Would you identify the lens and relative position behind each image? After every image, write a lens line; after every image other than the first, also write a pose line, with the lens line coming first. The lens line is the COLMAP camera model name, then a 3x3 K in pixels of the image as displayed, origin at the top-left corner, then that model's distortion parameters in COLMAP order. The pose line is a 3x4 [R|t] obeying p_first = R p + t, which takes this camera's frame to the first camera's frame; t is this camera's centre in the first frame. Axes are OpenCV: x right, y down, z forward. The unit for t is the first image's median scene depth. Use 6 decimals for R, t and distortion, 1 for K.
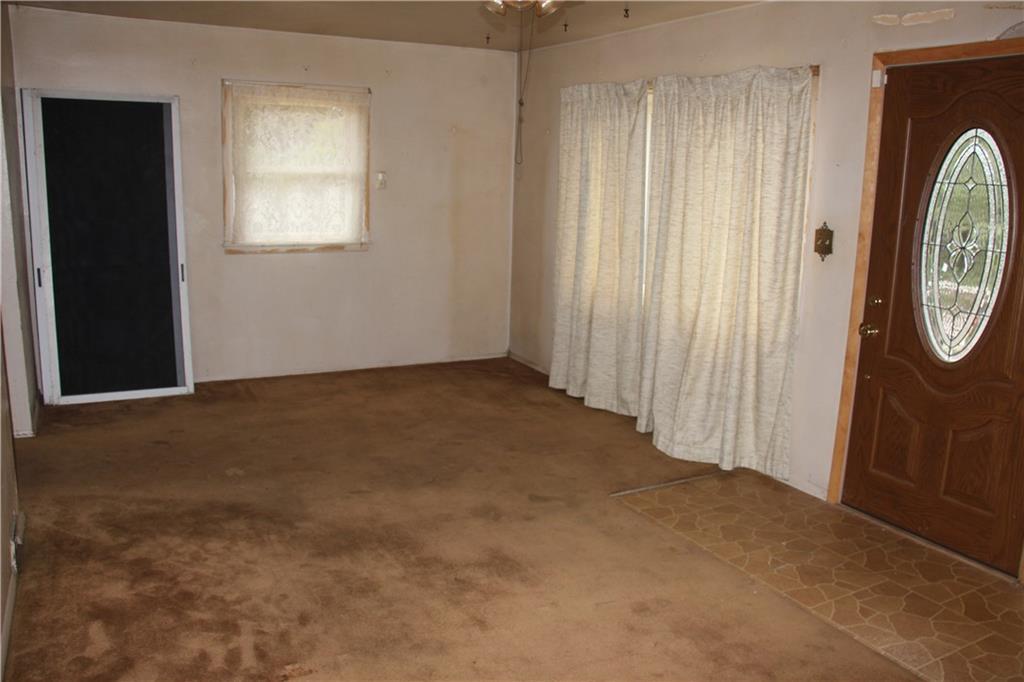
lens RADIAL K [[849.4, 0, 518.7], [0, 849.4, 340.4], [0, 0, 1]] dist [-0.149203, 0.047225]
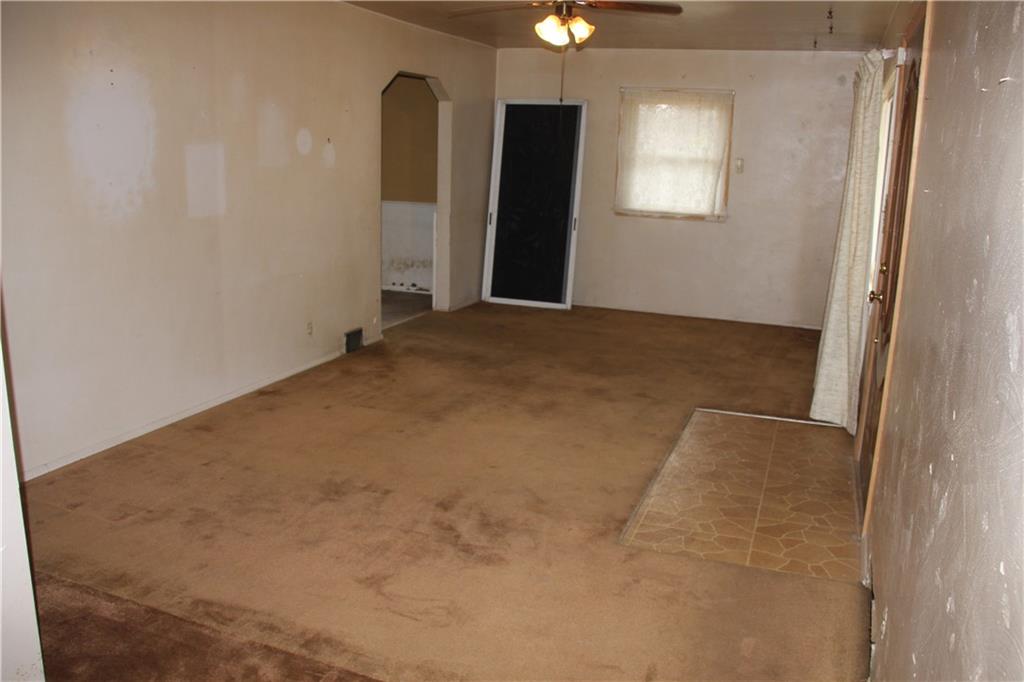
lens RADIAL K [[849.4, 0, 513.0], [0, 849.4, 341.3], [0, 0, 1]] dist [-0.149203, 0.047225]
pose [[0.649523, 0.156799, -0.743999, 0.644076], [-0.158436, 0.984937, 0.069259, 0.032388], [0.743652, 0.072891, 0.664582, -0.028488]]
